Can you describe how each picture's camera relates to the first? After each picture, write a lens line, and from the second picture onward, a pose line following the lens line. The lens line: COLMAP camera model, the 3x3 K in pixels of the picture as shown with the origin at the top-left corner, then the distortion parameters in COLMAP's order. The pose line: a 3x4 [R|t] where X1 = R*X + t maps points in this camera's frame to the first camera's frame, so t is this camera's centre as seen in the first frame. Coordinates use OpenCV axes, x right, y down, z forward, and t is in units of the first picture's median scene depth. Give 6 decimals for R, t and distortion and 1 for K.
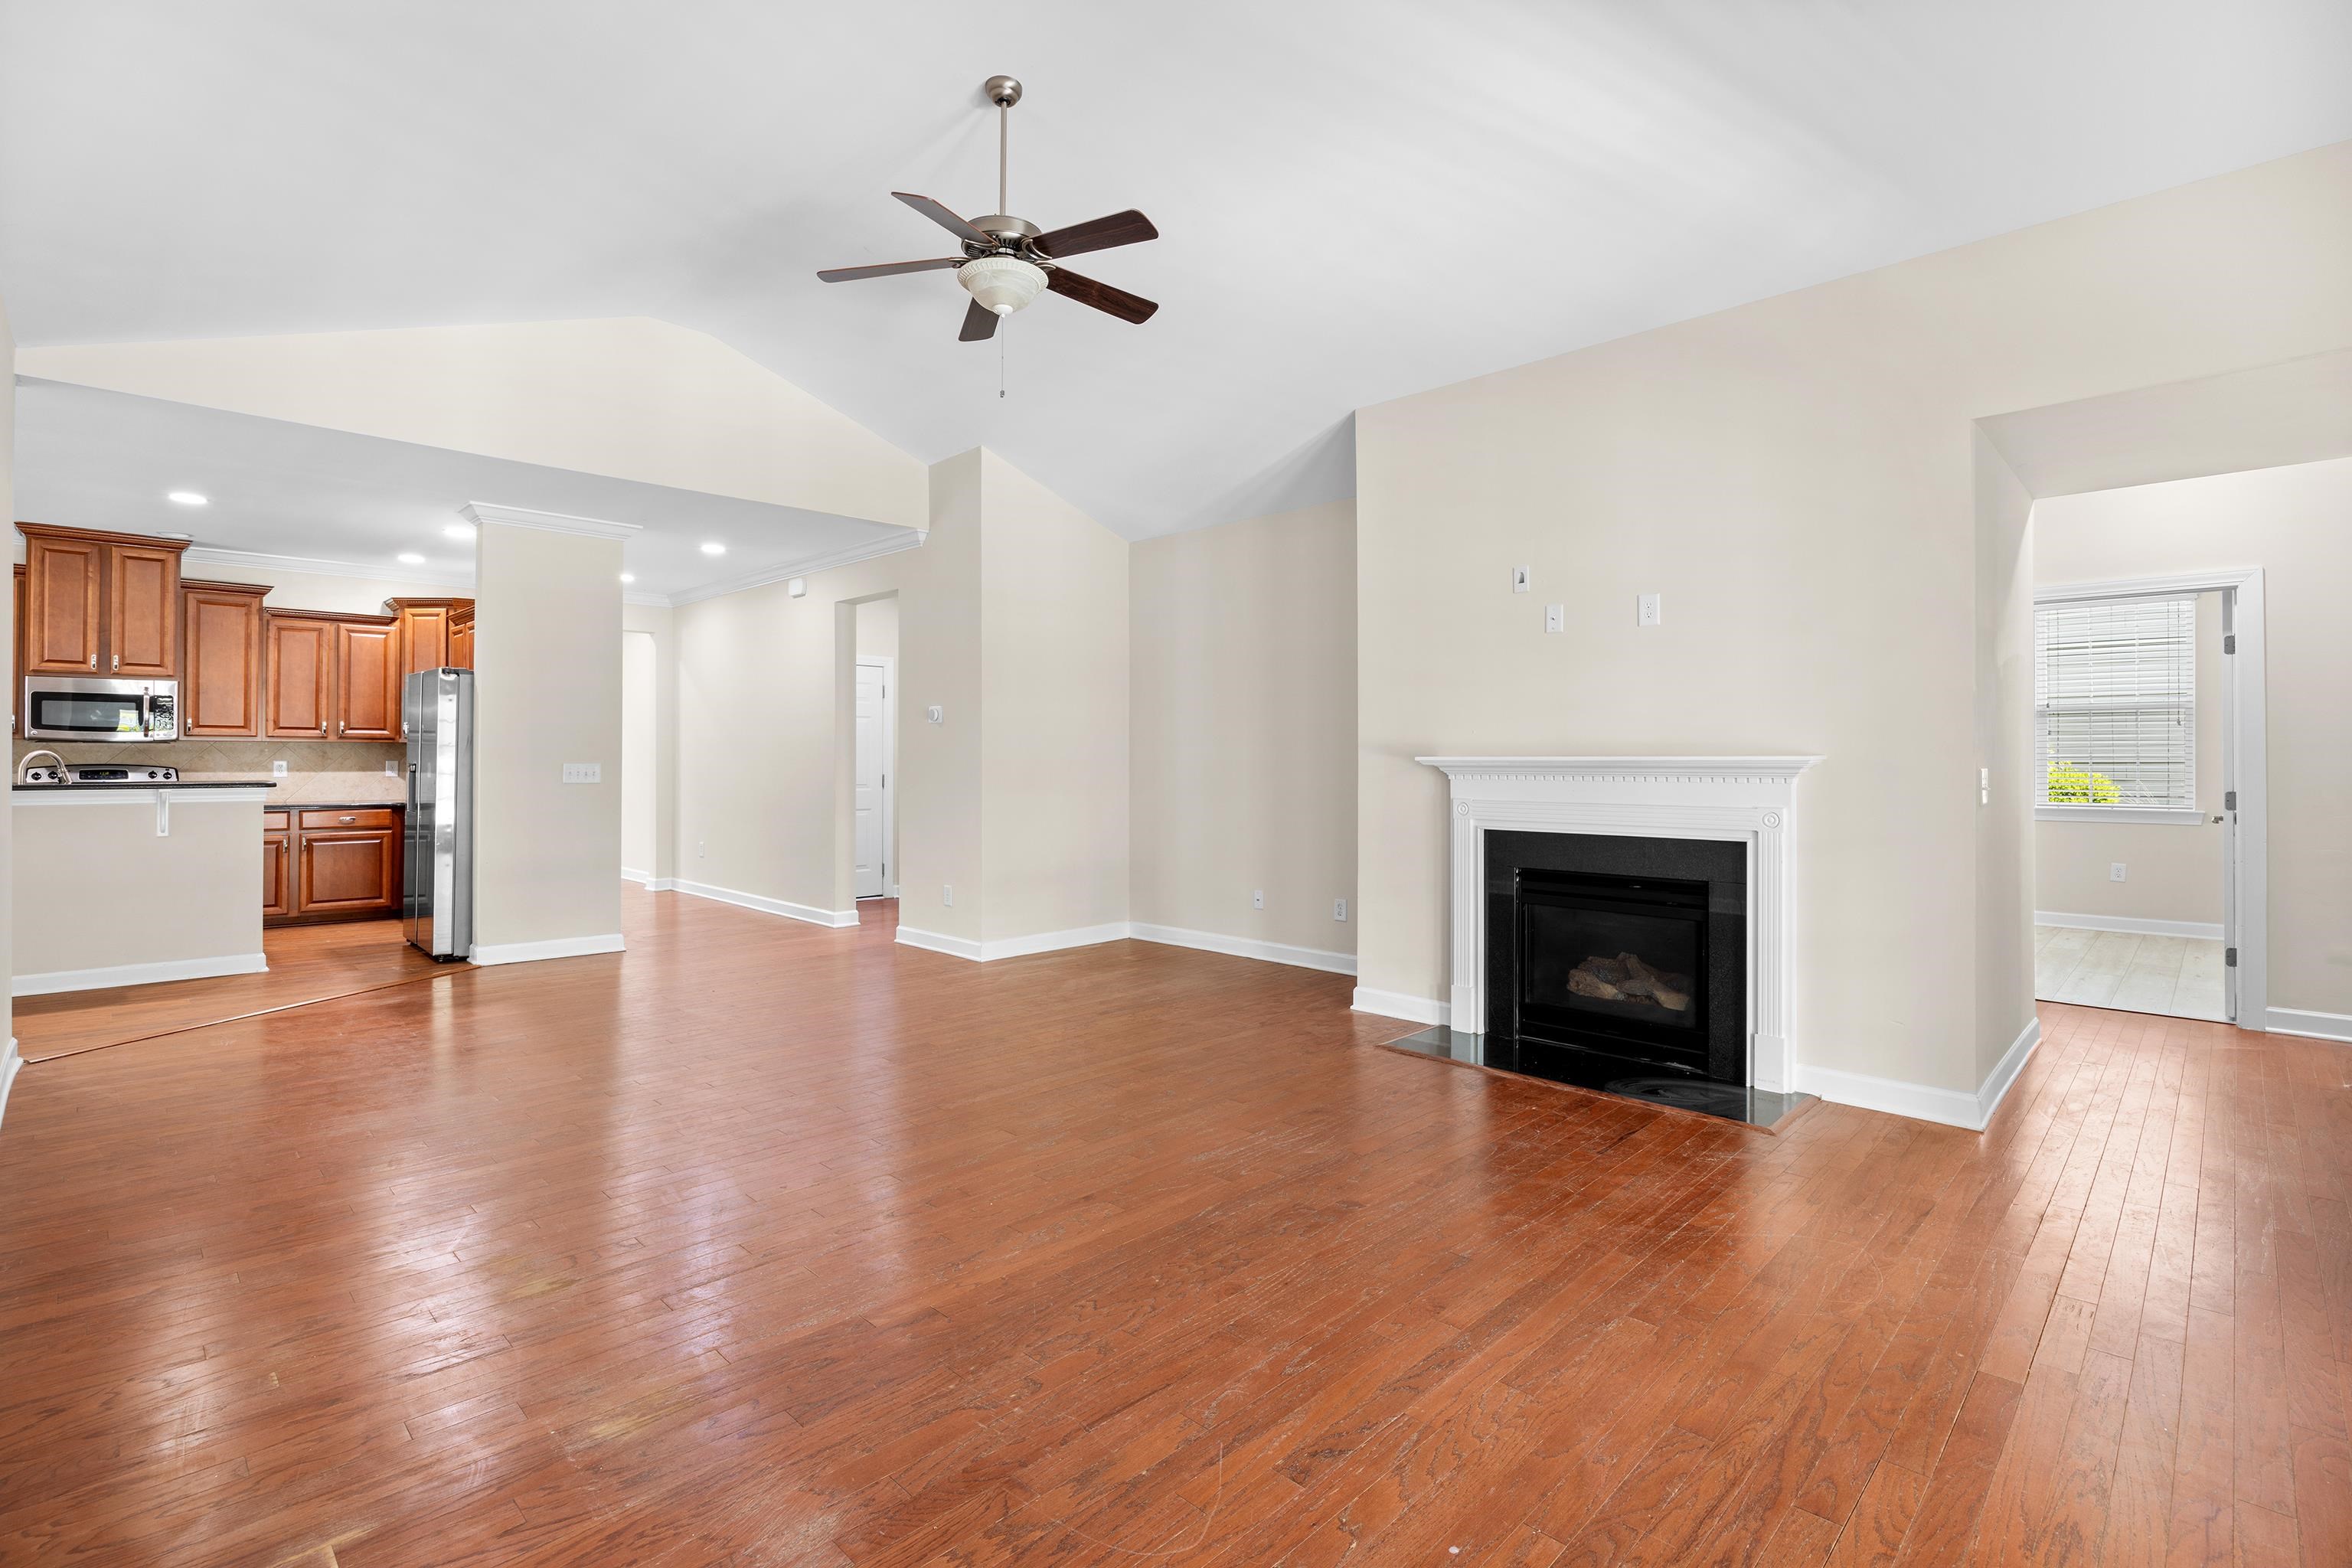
lens RADIAL K [[1100.1, 0, 1141.3], [0, 1100.1, 754.8], [0, 0, 1]] dist [-0.015829, 0.001658]
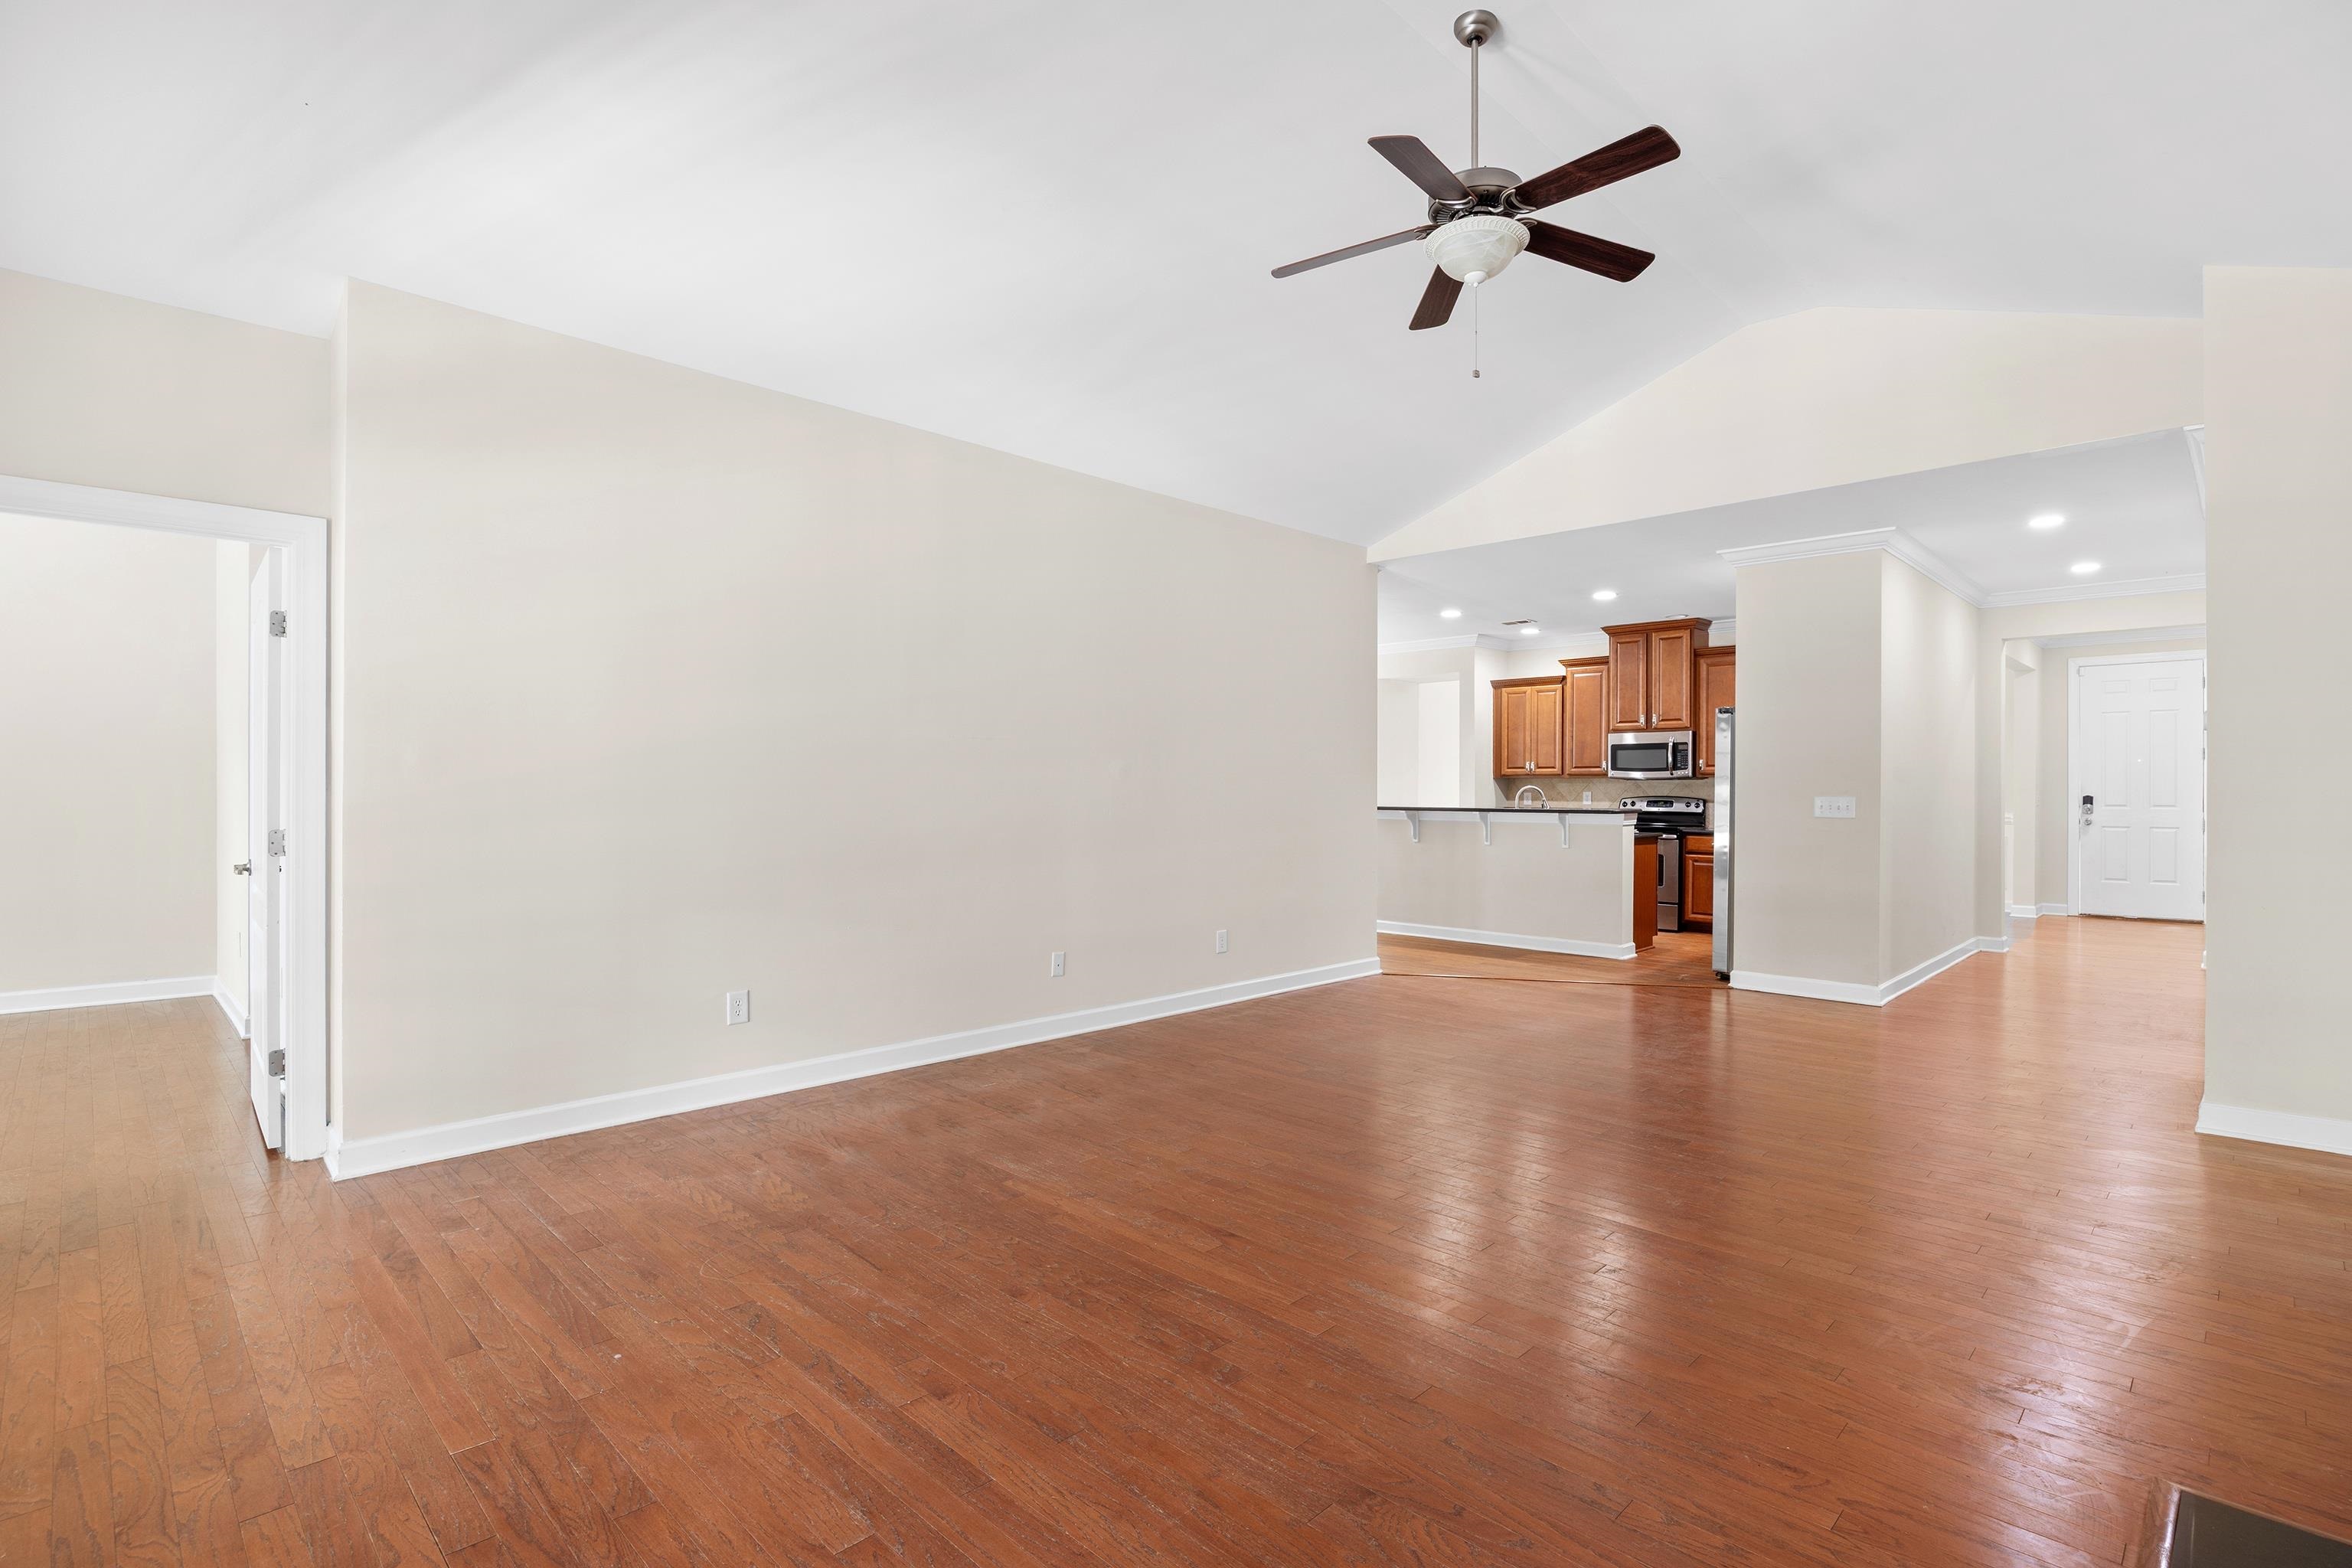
lens RADIAL K [[1100.1, 0, 1177.3], [0, 1100.1, 792.1], [0, 0, 1]] dist [-0.015829, 0.001658]
pose [[0.010567, 0.000041, -0.999944, 0.394788], [0.001840, 0.999998, 0.000061, 0.002717], [0.999942, -0.001840, 0.010567, 0.398076]]
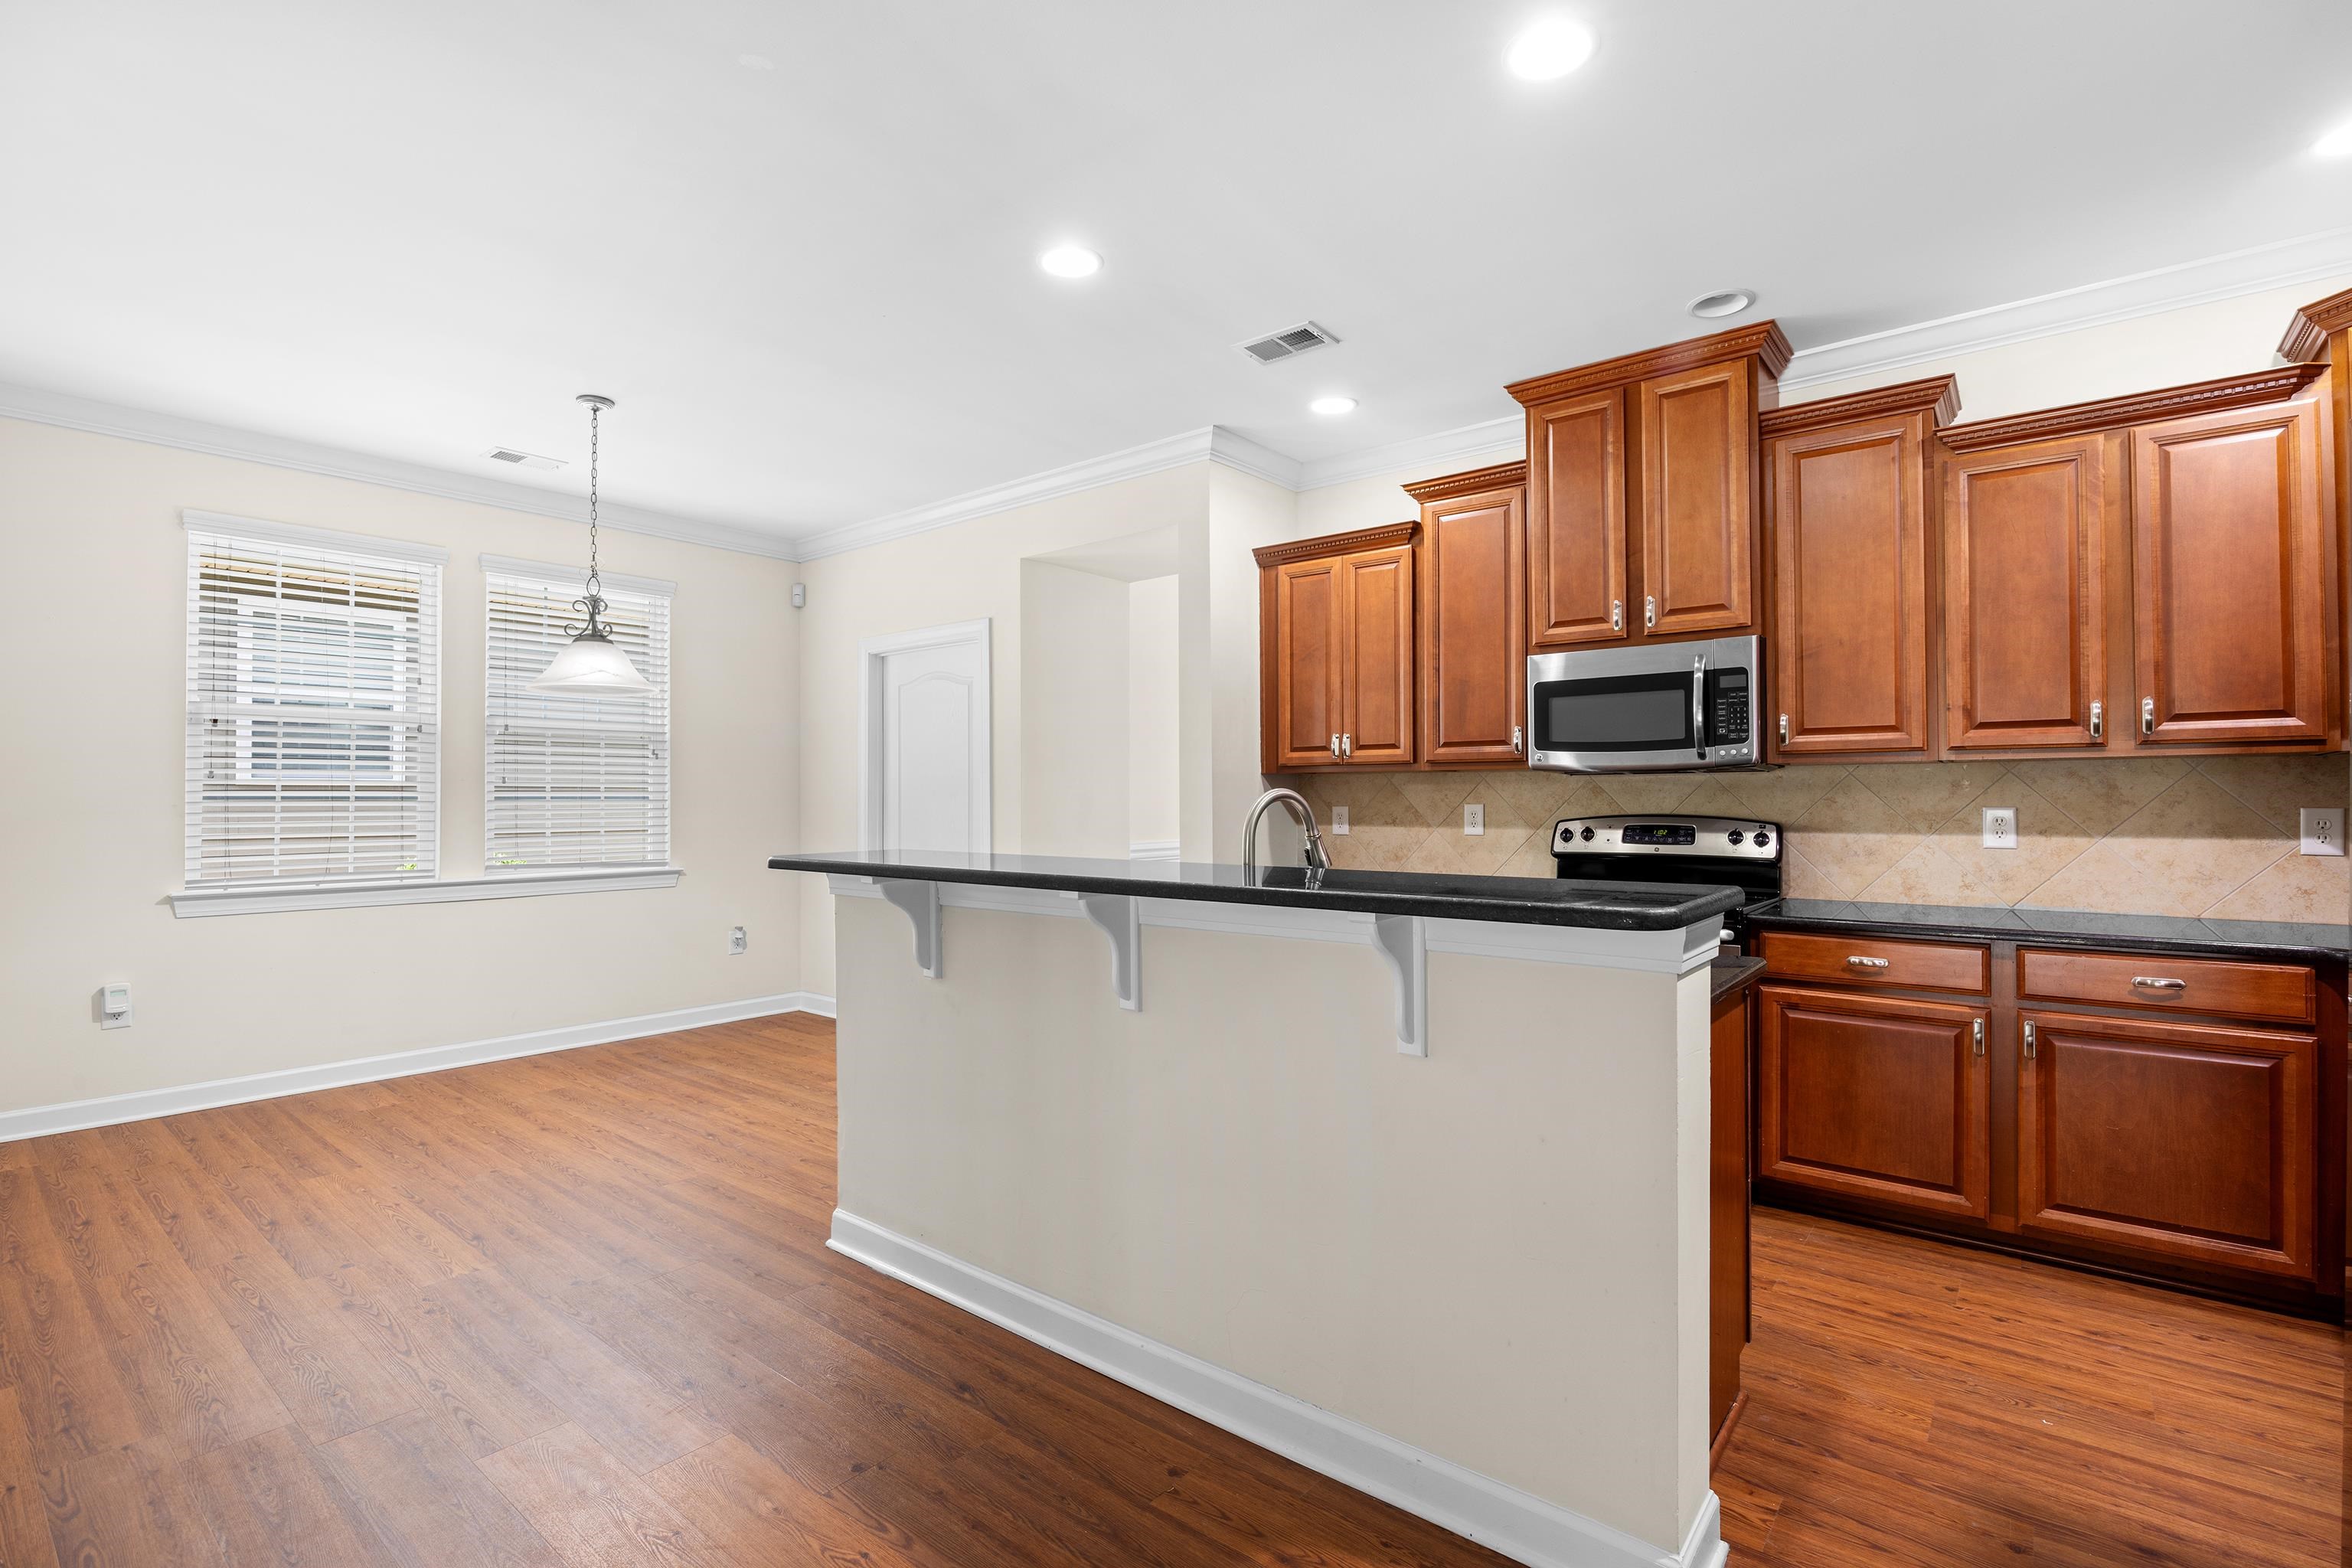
lens RADIAL K [[1100.1, 0, 1188.8], [0, 1100.1, 784.7], [0, 0, 1]] dist [-0.015829, 0.001658]
pose [[0.128923, -0.014521, -0.991548, -0.473378], [0.010899, 0.999853, -0.013226, -0.001376], [0.991595, -0.009102, 0.129062, 0.722451]]
